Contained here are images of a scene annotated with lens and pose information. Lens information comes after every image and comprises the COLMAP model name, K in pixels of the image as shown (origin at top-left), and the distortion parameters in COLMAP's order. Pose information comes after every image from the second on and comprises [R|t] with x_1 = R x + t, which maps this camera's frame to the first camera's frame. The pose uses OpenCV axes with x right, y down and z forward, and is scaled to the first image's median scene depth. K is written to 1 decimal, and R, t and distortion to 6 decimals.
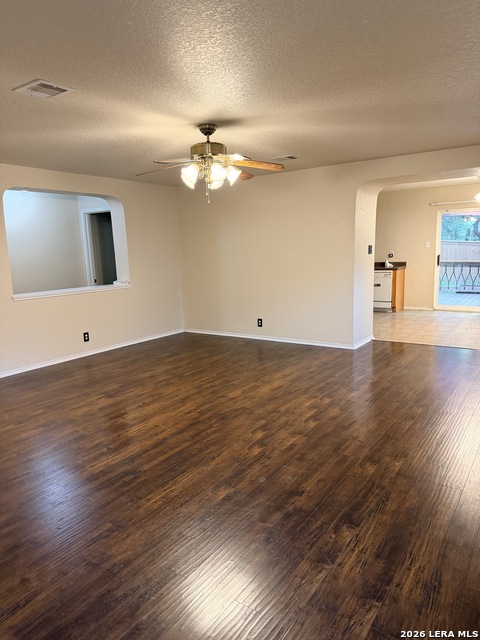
lens RADIAL K [[453.7, 0, 240.0], [0, 453.7, 320.0], [0, 0, 1]] dist [0.003178, 0.001284]
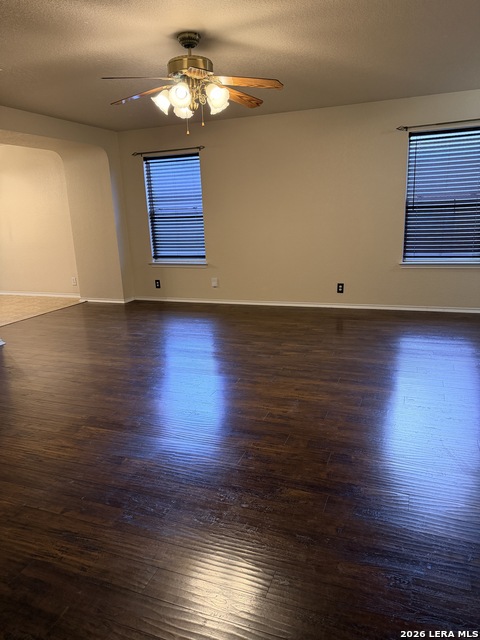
lens RADIAL K [[453.7, 0, 240.0], [0, 453.7, 320.0], [0, 0, 1]] dist [0.003178, 0.001284]
pose [[-0.223934, -0.200039, 0.953854, -1.032003], [0.207692, 0.946433, 0.247242, -0.152458], [-0.952217, 0.253474, -0.170392, 1.271514]]
